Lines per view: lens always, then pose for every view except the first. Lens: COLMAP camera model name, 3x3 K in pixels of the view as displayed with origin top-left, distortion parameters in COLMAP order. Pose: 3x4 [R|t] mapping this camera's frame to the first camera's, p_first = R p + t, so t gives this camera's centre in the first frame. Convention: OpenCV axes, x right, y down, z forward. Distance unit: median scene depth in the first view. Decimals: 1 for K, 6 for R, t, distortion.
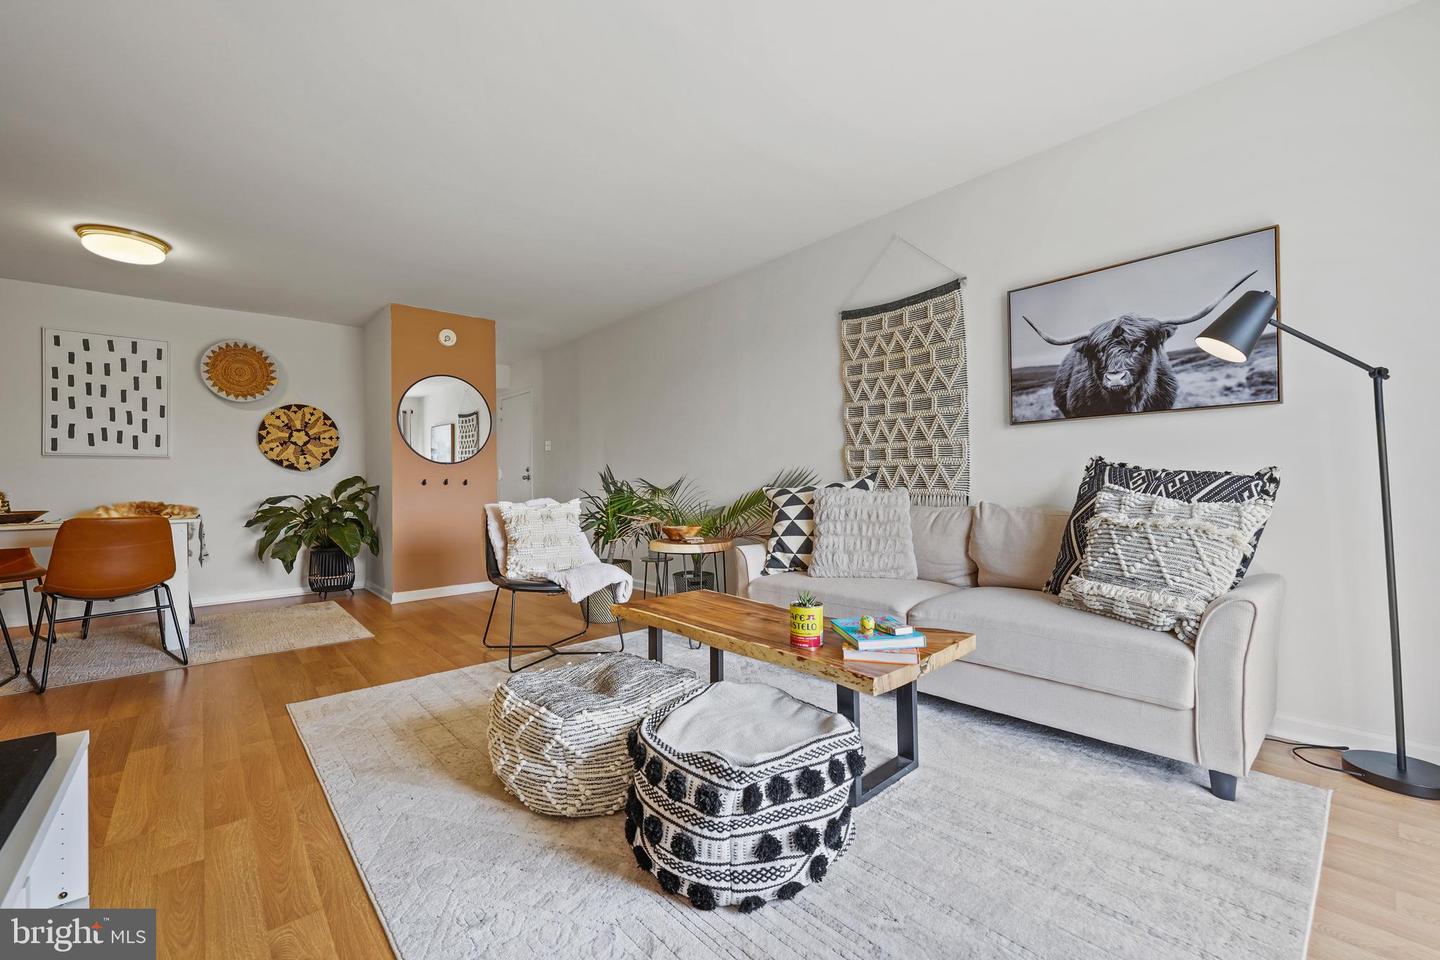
lens RADIAL K [[591.3, 0, 720.4], [0, 591.3, 482.3], [0, 0, 1]] dist [0.001847, -0.001460]
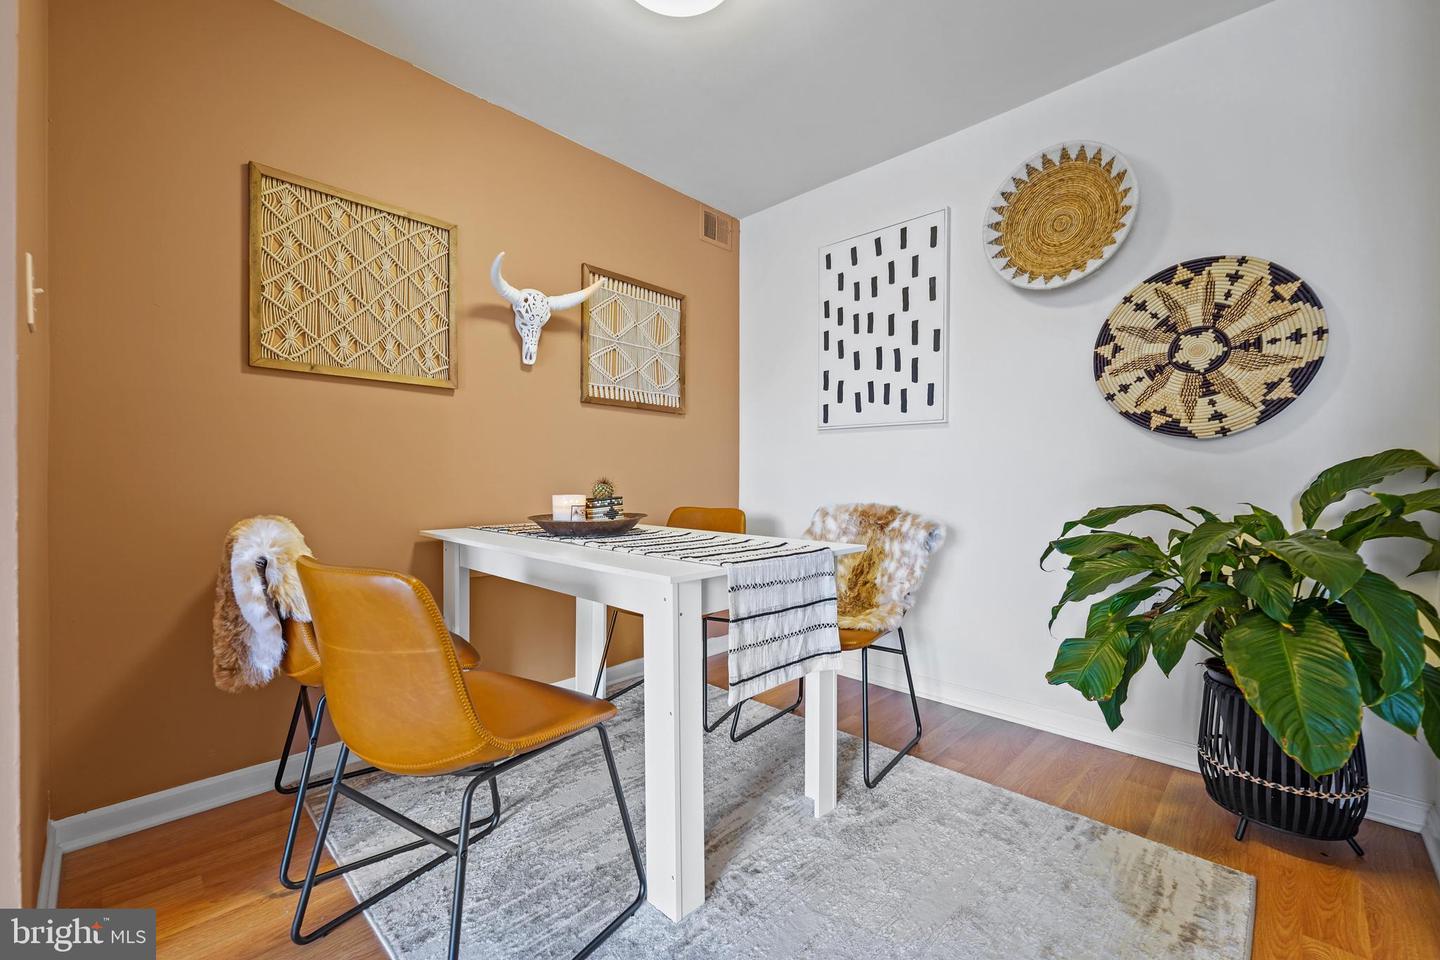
lens RADIAL K [[591.3, 0, 722.0], [0, 591.3, 477.1], [0, 0, 1]] dist [0.001847, -0.001460]
pose [[0.075642, 0.017679, -0.996978, -0.558381], [-0.002595, 0.999843, 0.017533, -0.002020], [0.997132, 0.001261, 0.075676, 1.038835]]
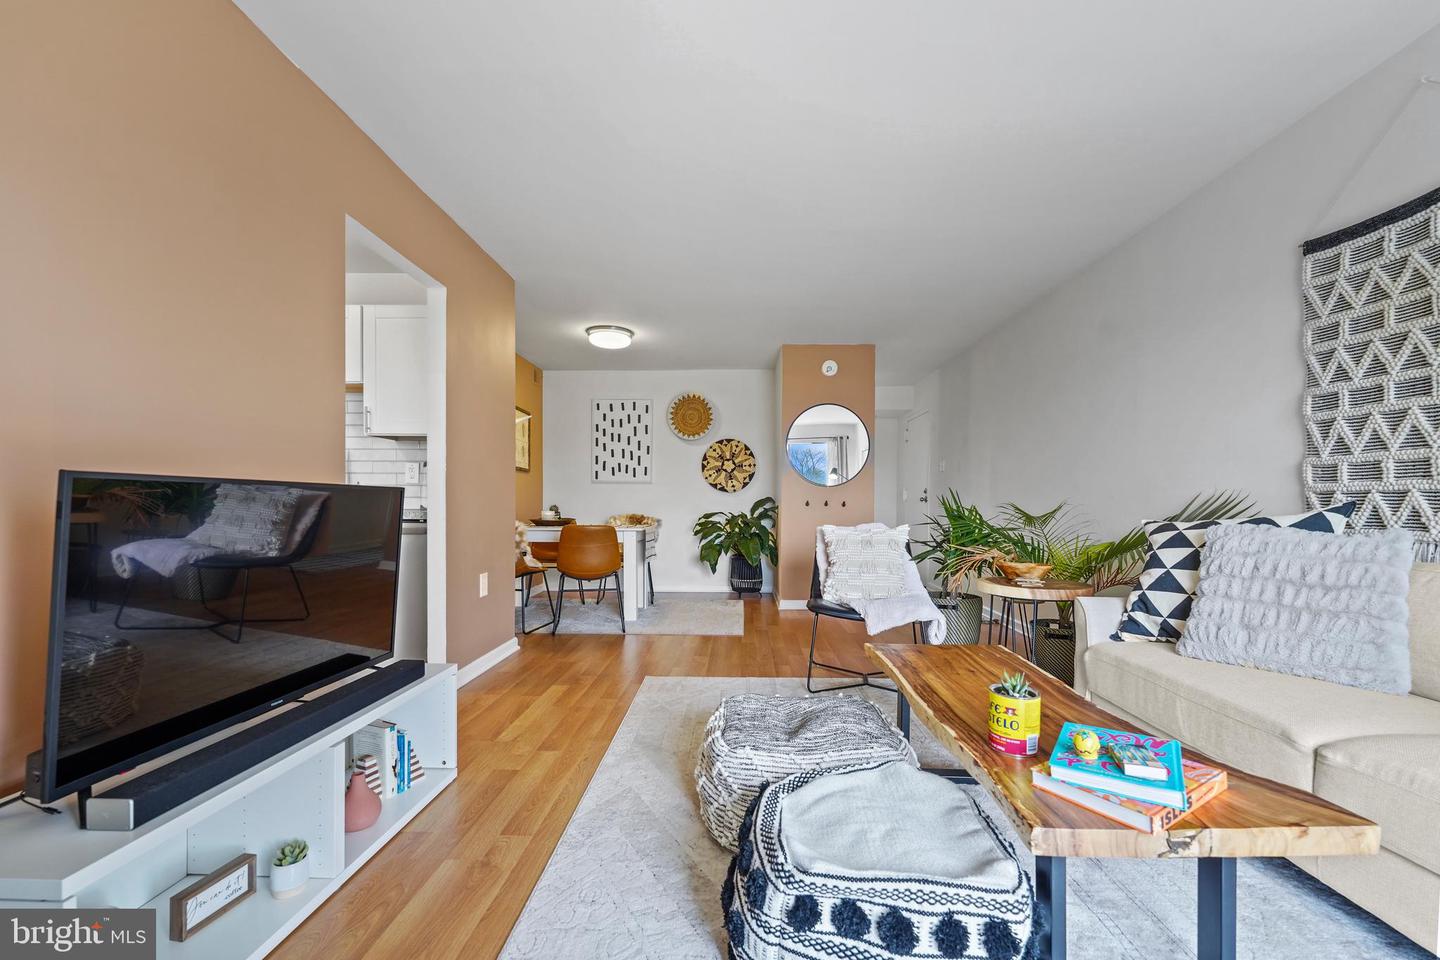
lens RADIAL K [[591.3, 0, 727.6], [0, 591.3, 512.7], [0, 0, 1]] dist [0.001847, -0.001460]
pose [[0.734432, 0.026691, -0.678157, 0.201281], [-0.013875, 0.999608, 0.024317, -0.011247], [0.678541, -0.008450, 0.734514, 0.134837]]
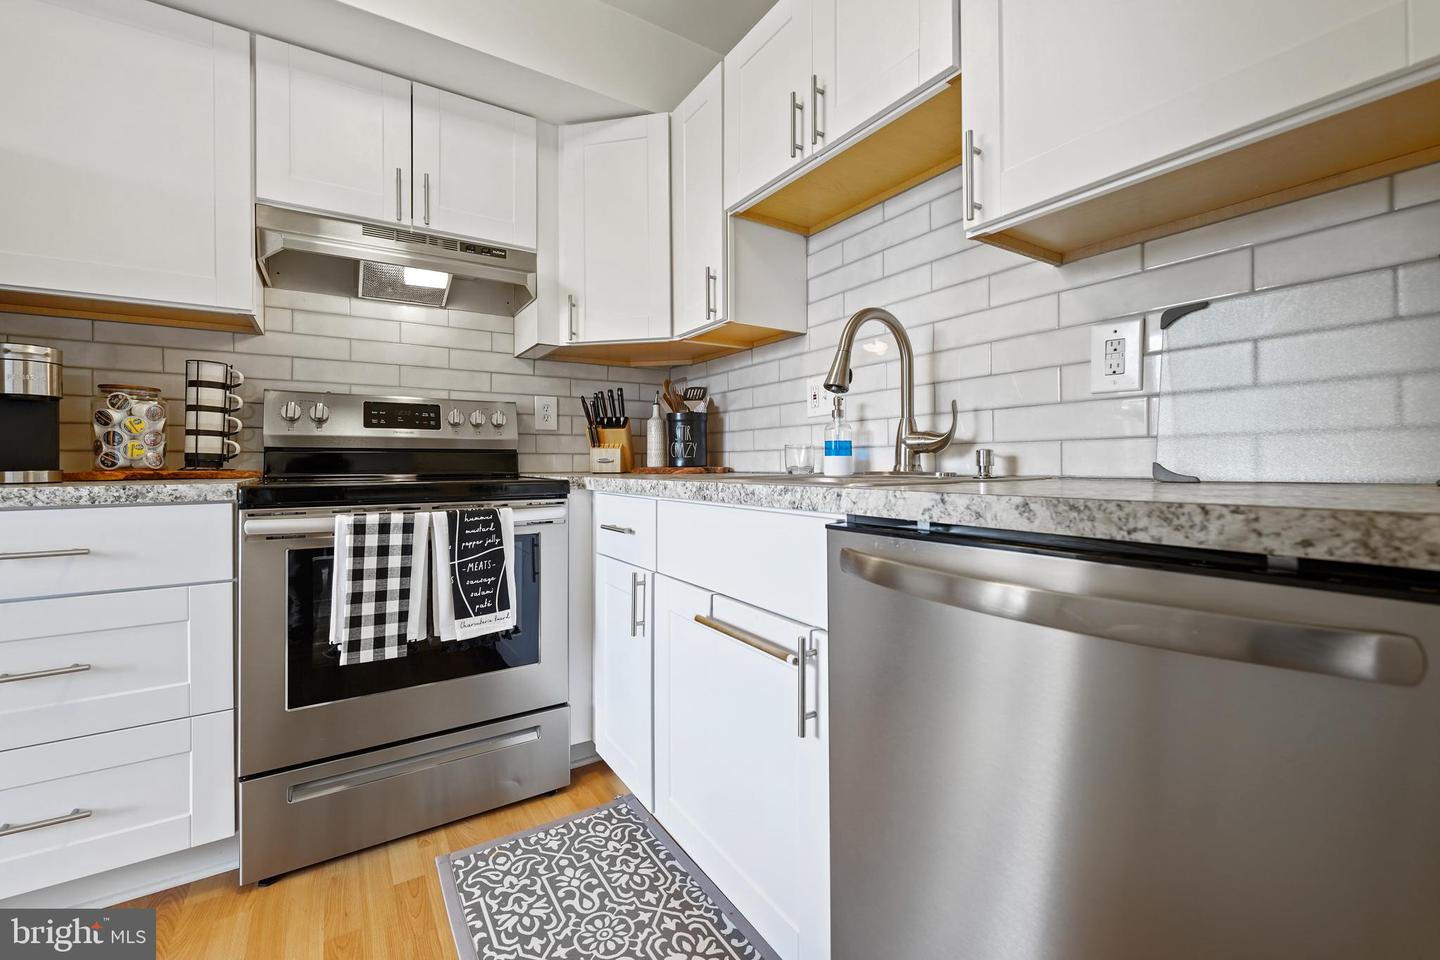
lens RADIAL K [[591.3, 0, 715.3], [0, 591.3, 460.5], [0, 0, 1]] dist [0.001847, -0.001460]
pose [[-0.150023, 0.005677, -0.988666, -0.645441], [0.007064, 0.999964, 0.004670, 0.005096], [0.988657, -0.006284, -0.150058, 0.381055]]
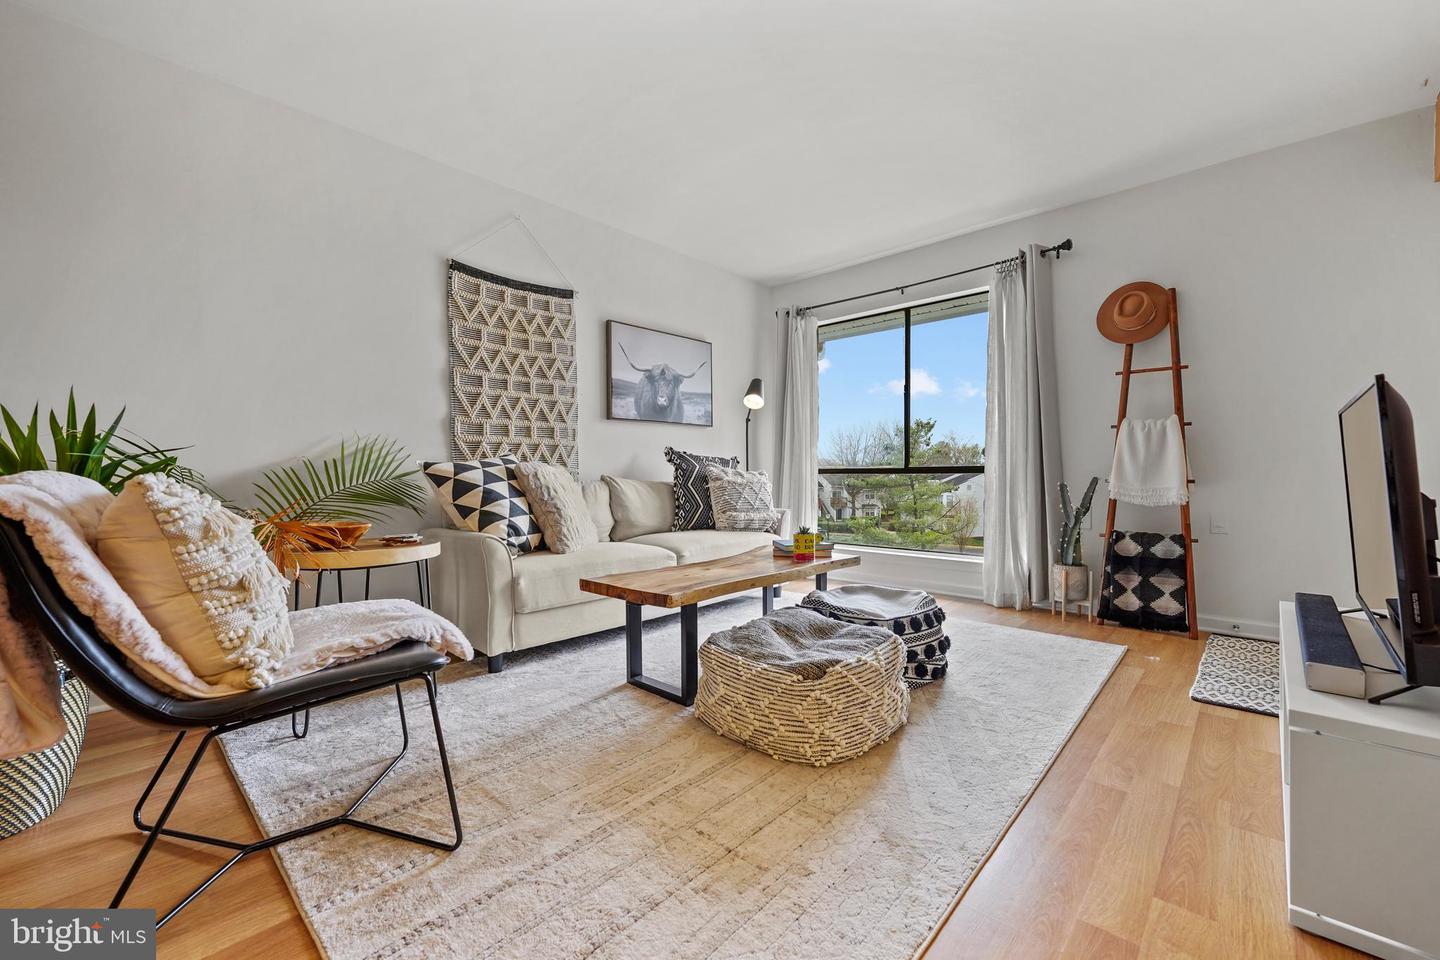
lens RADIAL K [[591.3, 0, 720.1], [0, 591.3, 473.7], [0, 0, 1]] dist [0.001847, -0.001460]
pose [[-0.104303, 0.014869, 0.994434, -0.728147], [0.007875, 0.999869, -0.014124, 0.039887], [-0.994514, 0.006358, -0.104407, 0.749537]]
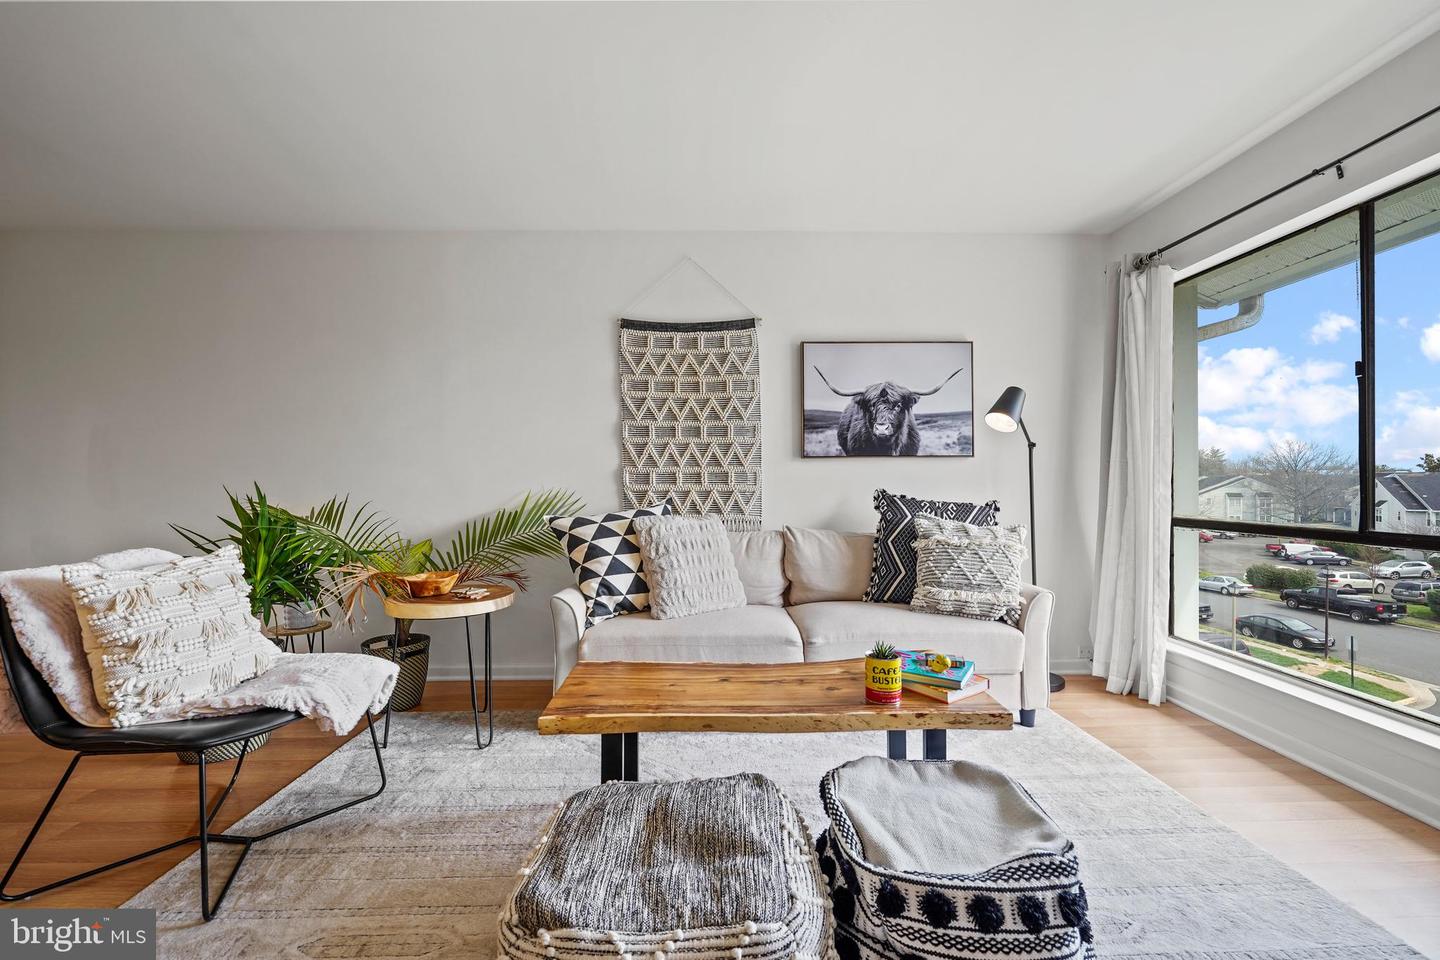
lens RADIAL K [[591.3, 0, 720.6], [0, 591.3, 475.6], [0, 0, 1]] dist [0.001847, -0.001460]
pose [[0.646098, 0.020891, 0.762968, -0.406416], [-0.004540, 0.999713, -0.023529, -0.029728], [-0.763241, 0.011738, 0.646008, 0.320750]]
